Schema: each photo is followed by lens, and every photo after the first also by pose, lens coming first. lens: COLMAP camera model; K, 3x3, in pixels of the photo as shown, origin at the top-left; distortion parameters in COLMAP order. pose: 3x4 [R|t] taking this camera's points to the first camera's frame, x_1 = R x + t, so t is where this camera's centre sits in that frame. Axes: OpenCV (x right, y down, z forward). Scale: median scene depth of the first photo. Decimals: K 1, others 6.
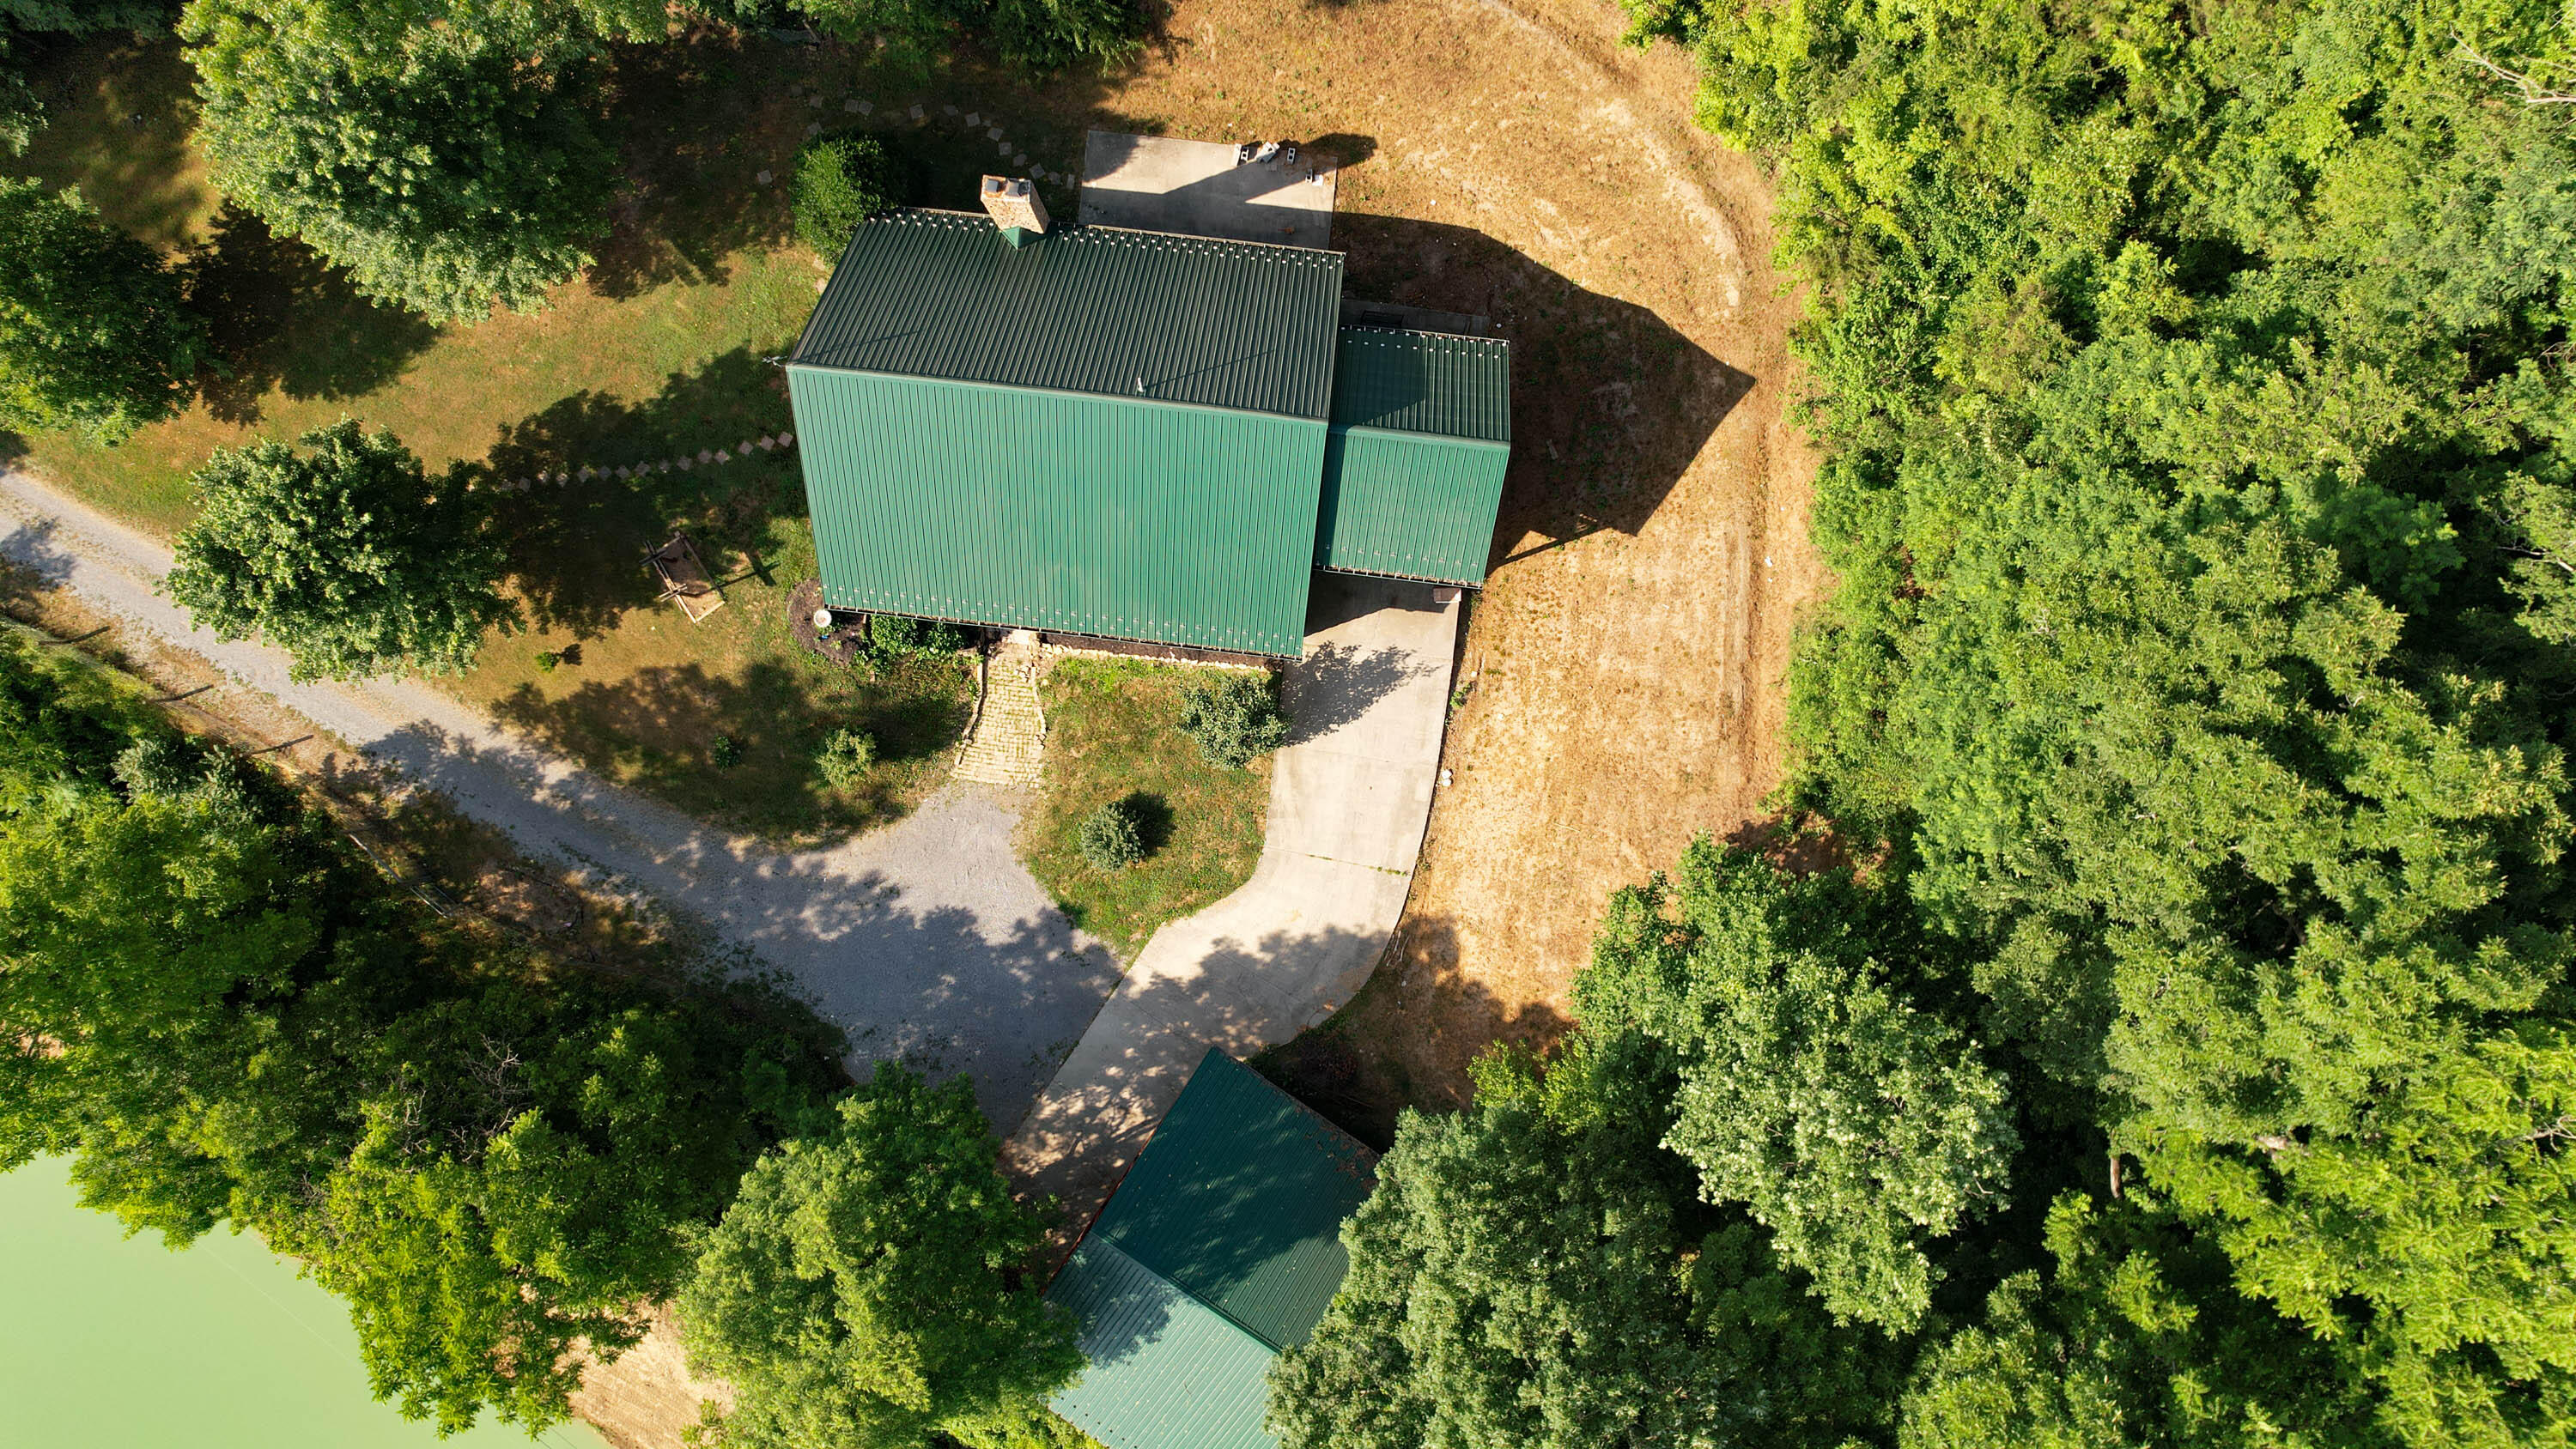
lens RADIAL K [[1640.7, 0, 1301.1], [0, 1640.7, 710.2], [0, 0, 1]] dist [-0.082417, 0.068733]
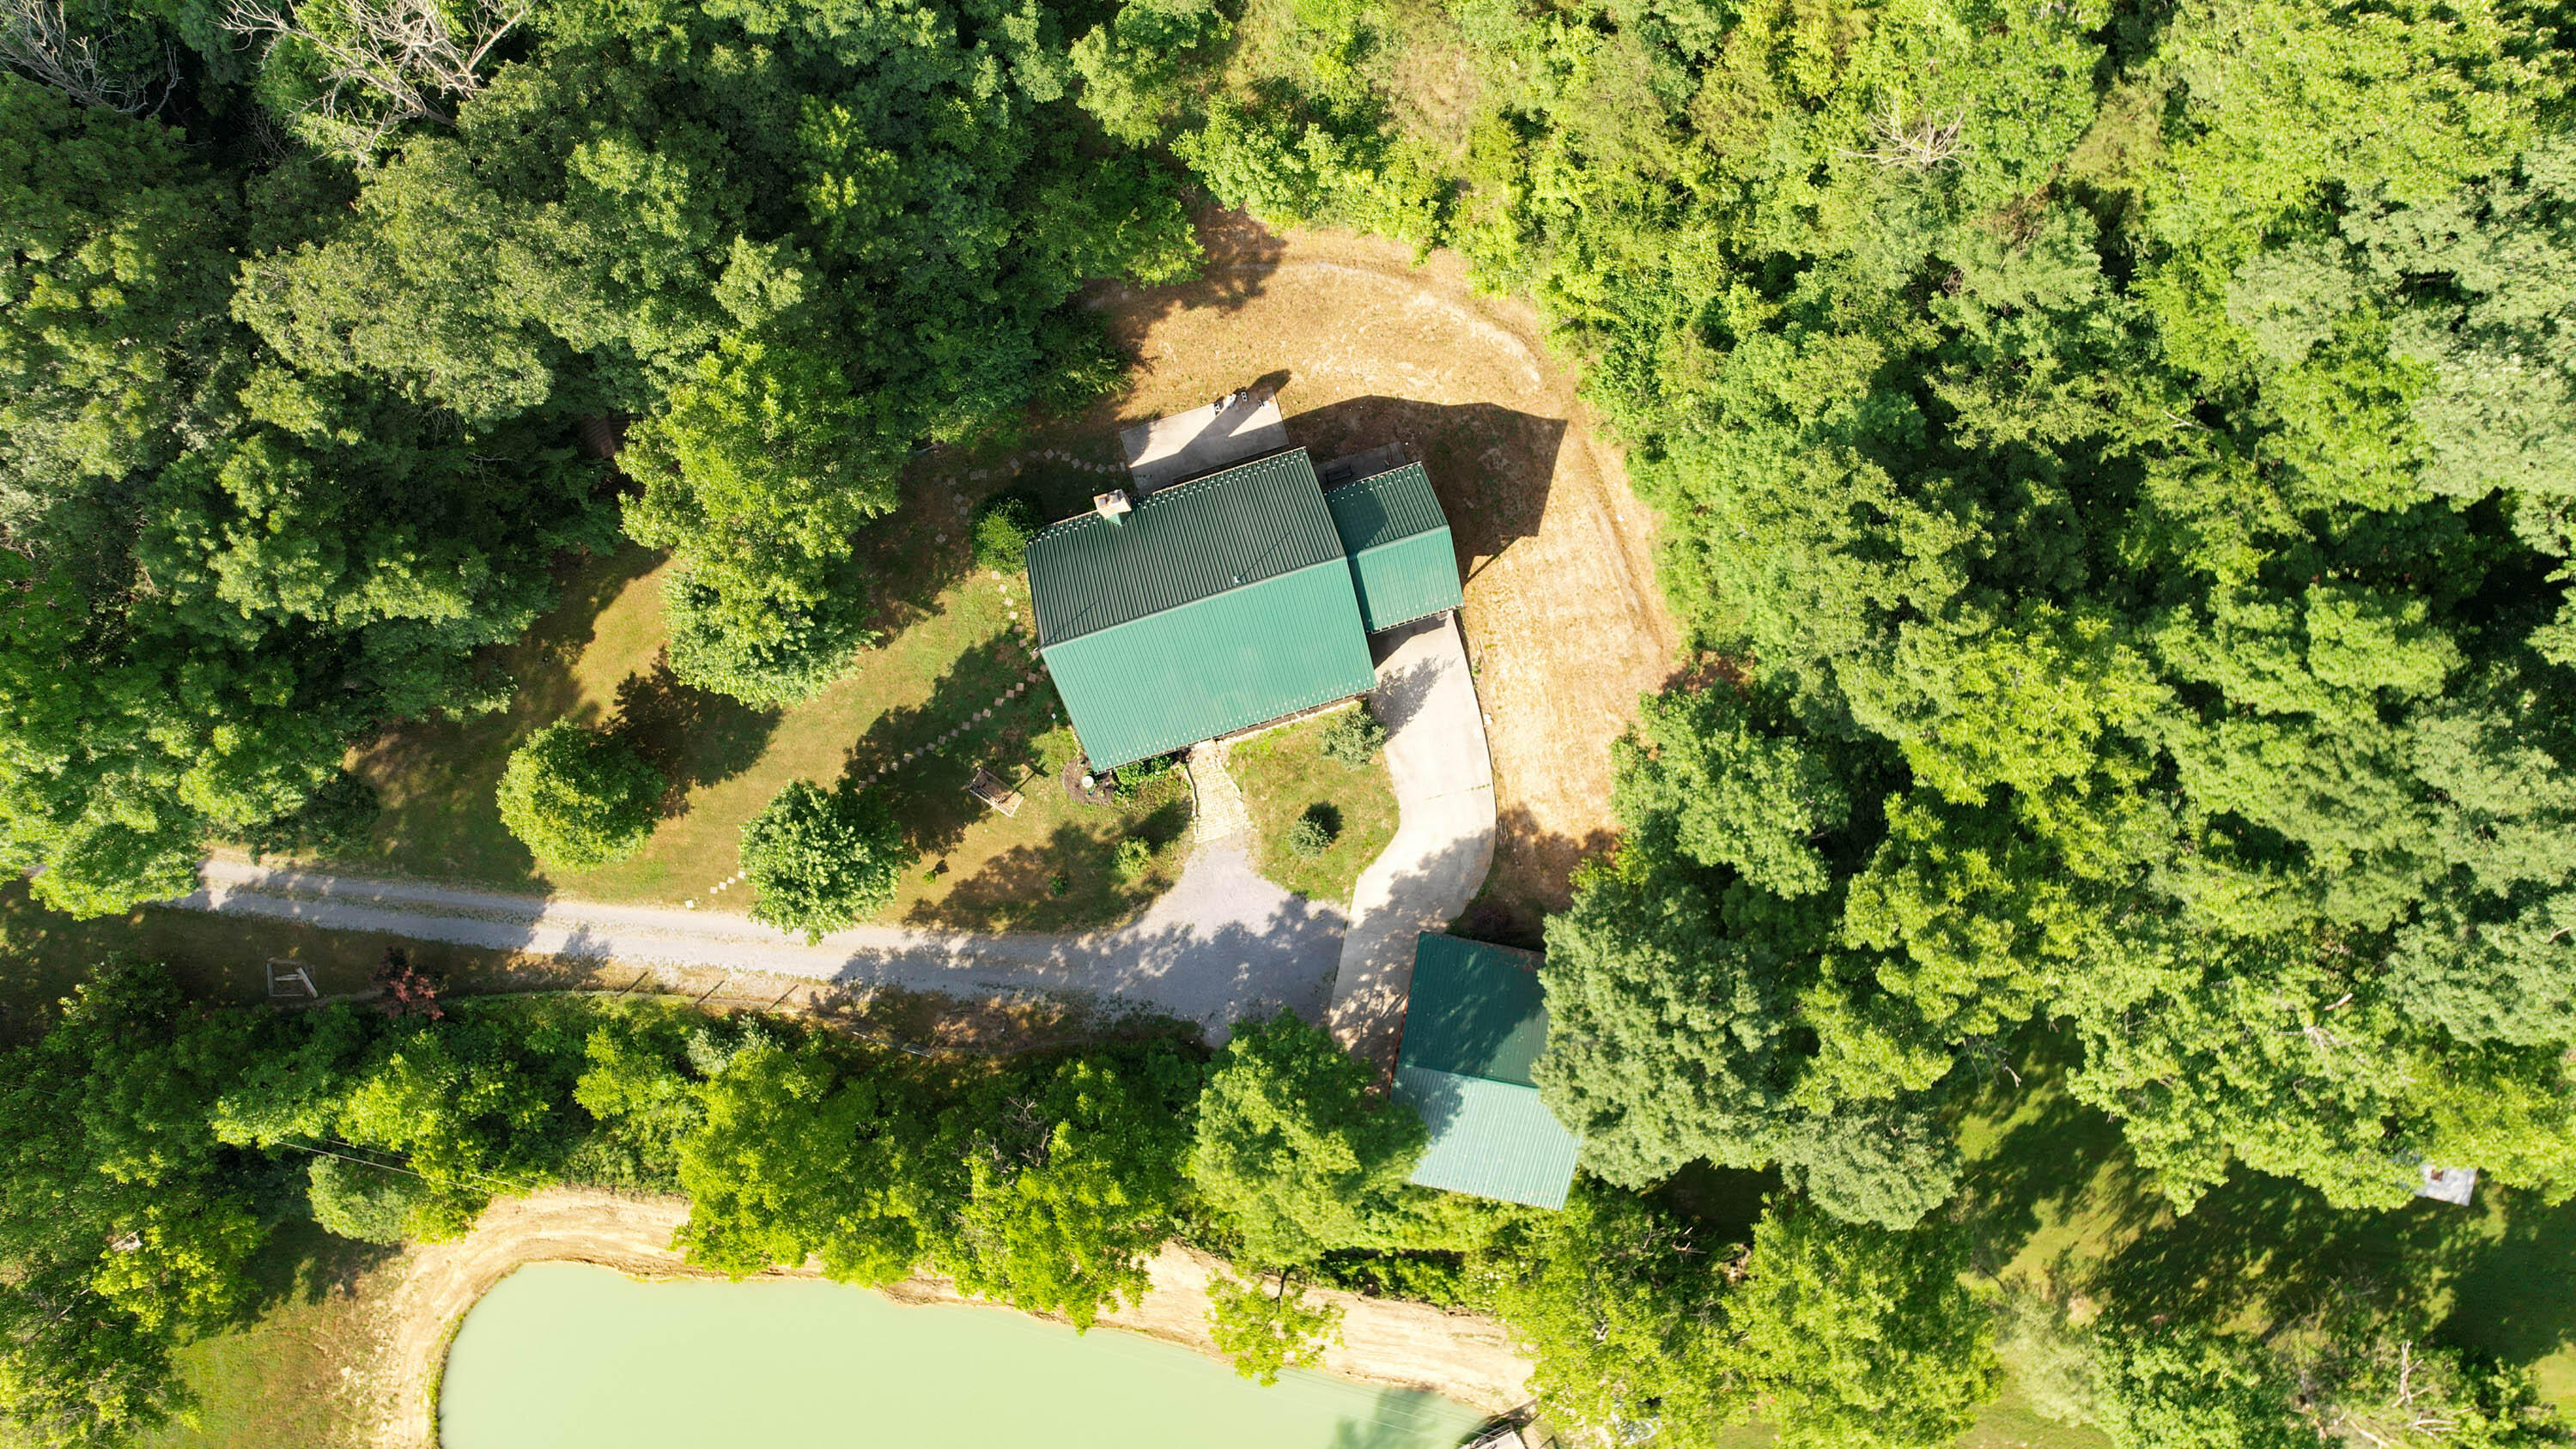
lens RADIAL K [[1640.7, 0, 1293.2], [0, 1640.7, 708.2], [0, 0, 1]] dist [-0.082417, 0.068733]
pose [[0.919637, -0.392738, -0.004896, -0.076690], [0.392714, 0.919646, -0.005151, -0.037982], [0.006526, 0.002814, 0.999975, -0.624611]]
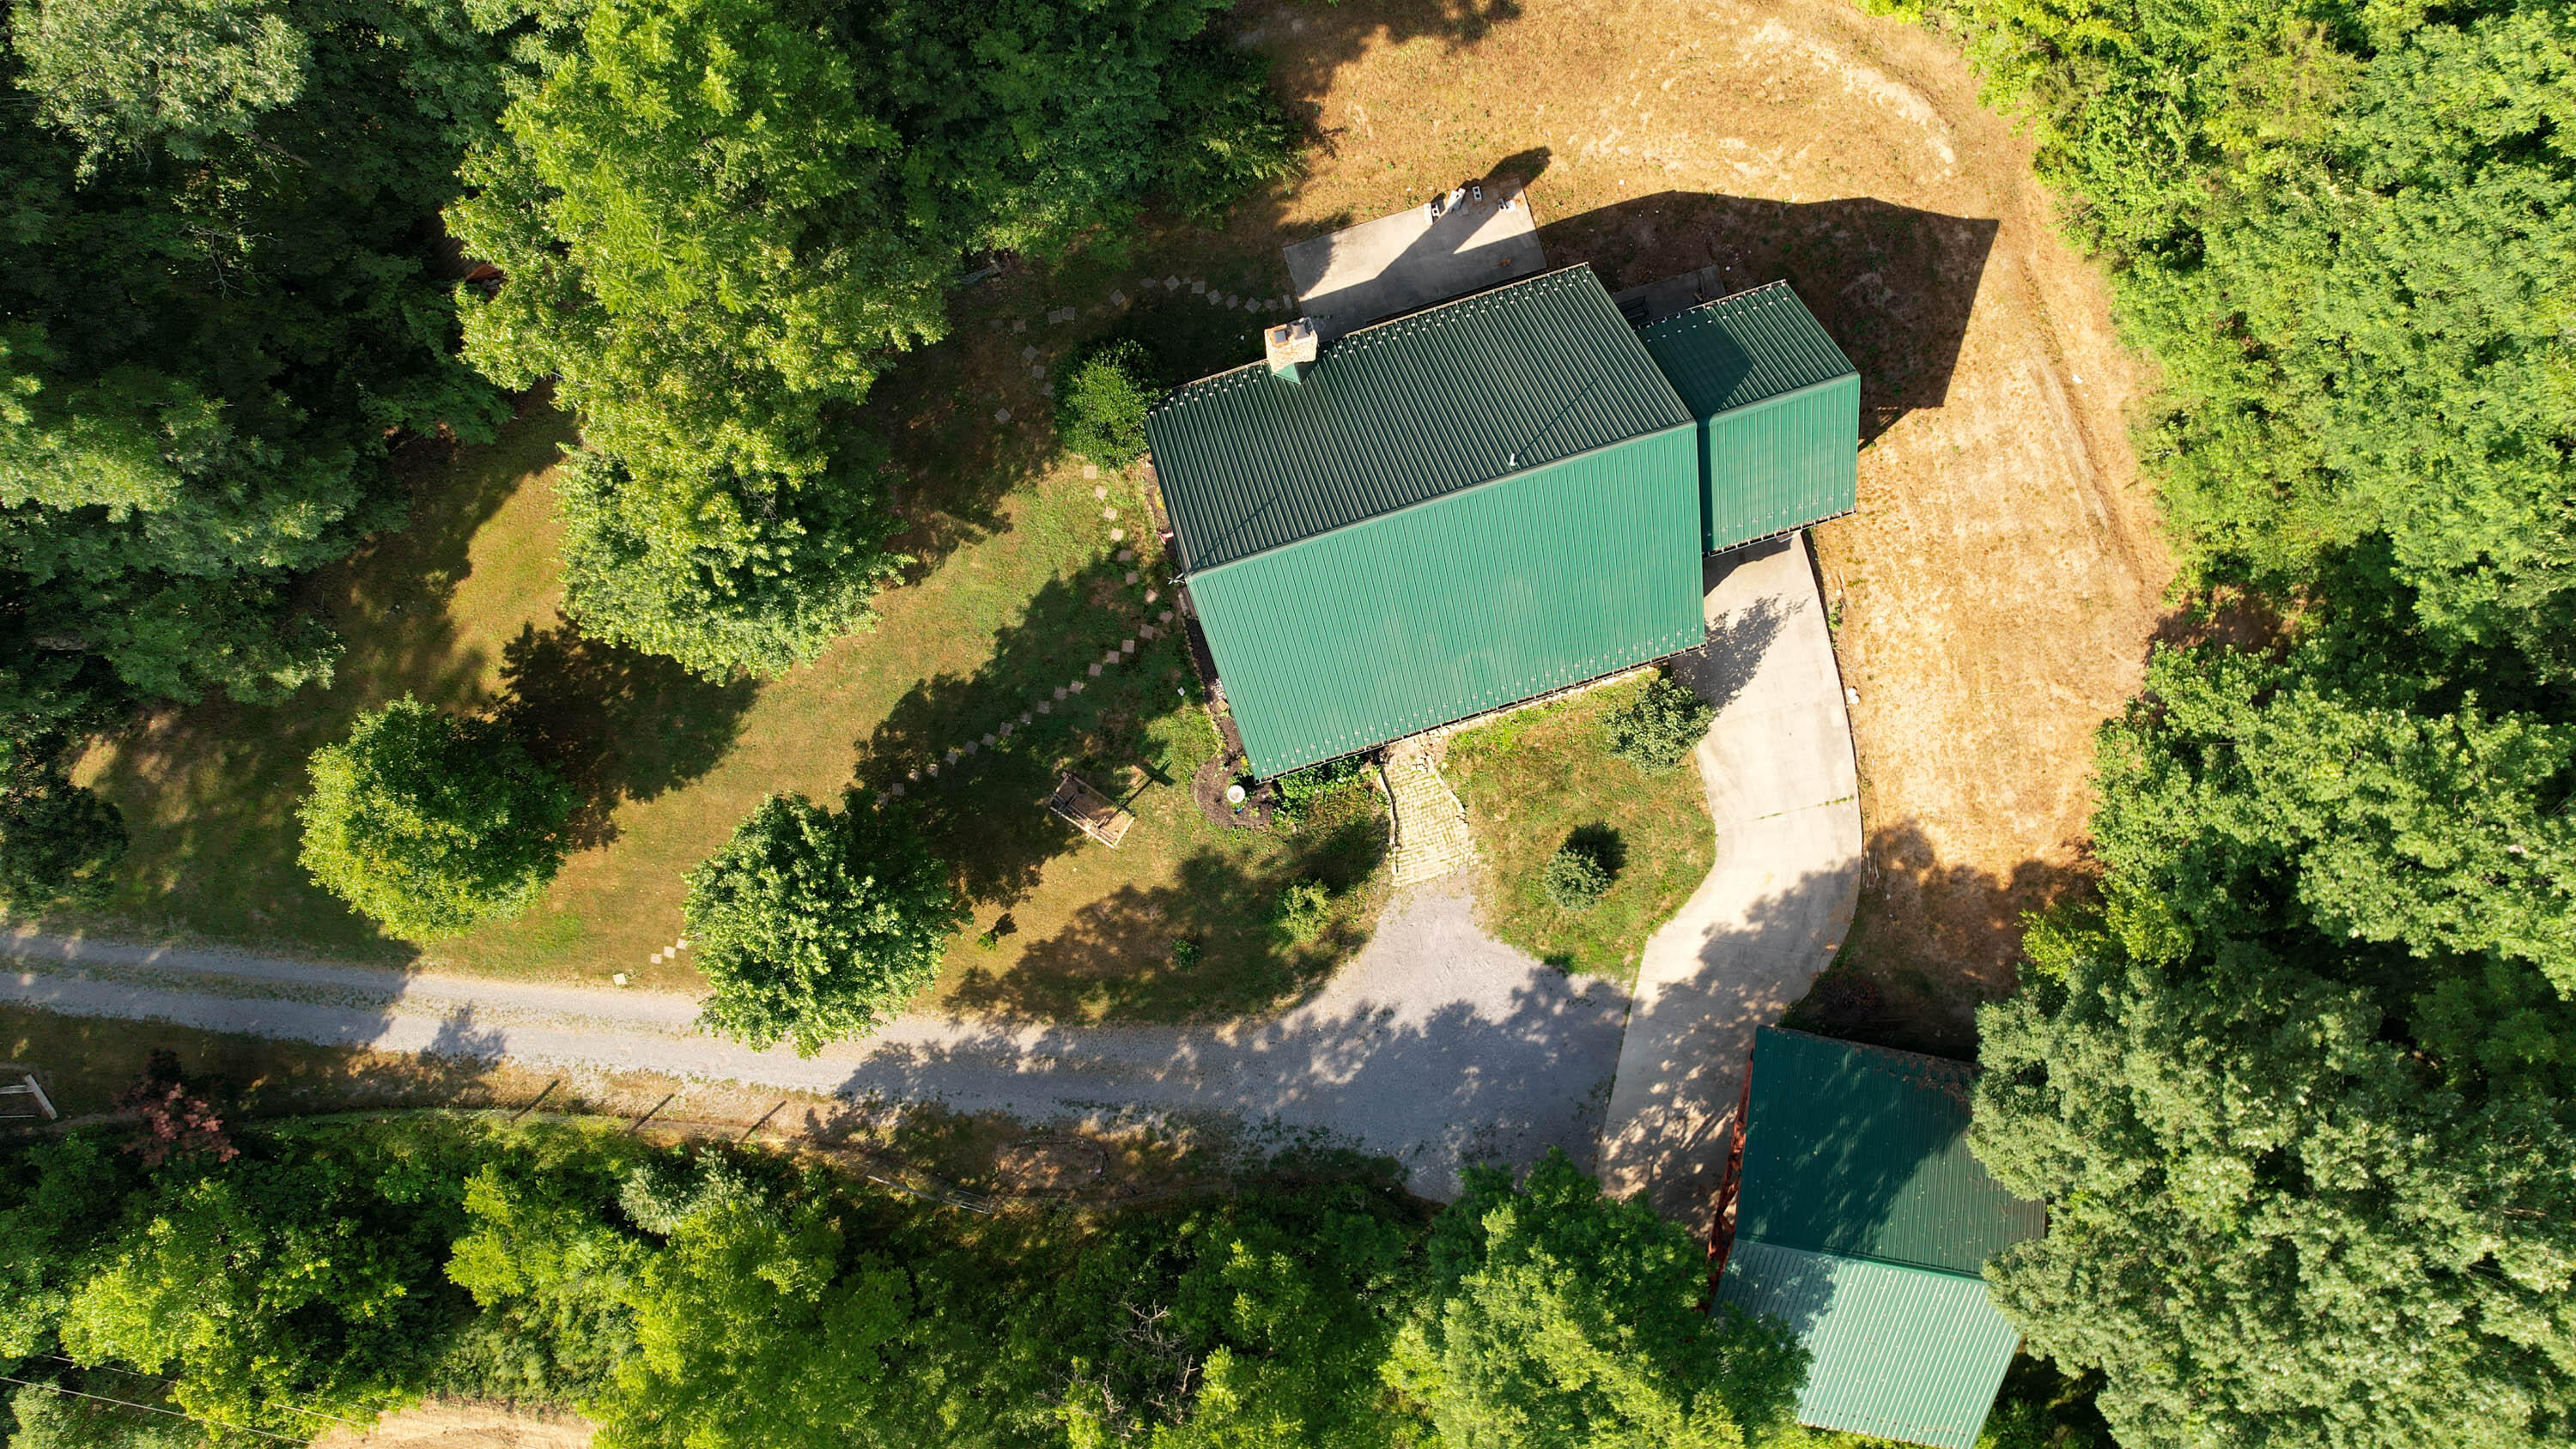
lens RADIAL K [[1640.7, 0, 1298.7], [0, 1640.7, 706.9], [0, 0, 1]] dist [-0.082417, 0.068733]
pose [[0.918678, -0.394956, -0.006344, -0.242037], [0.394985, 0.918677, 0.004317, -0.100300], [0.004123, -0.006472, 0.999971, -0.020869]]
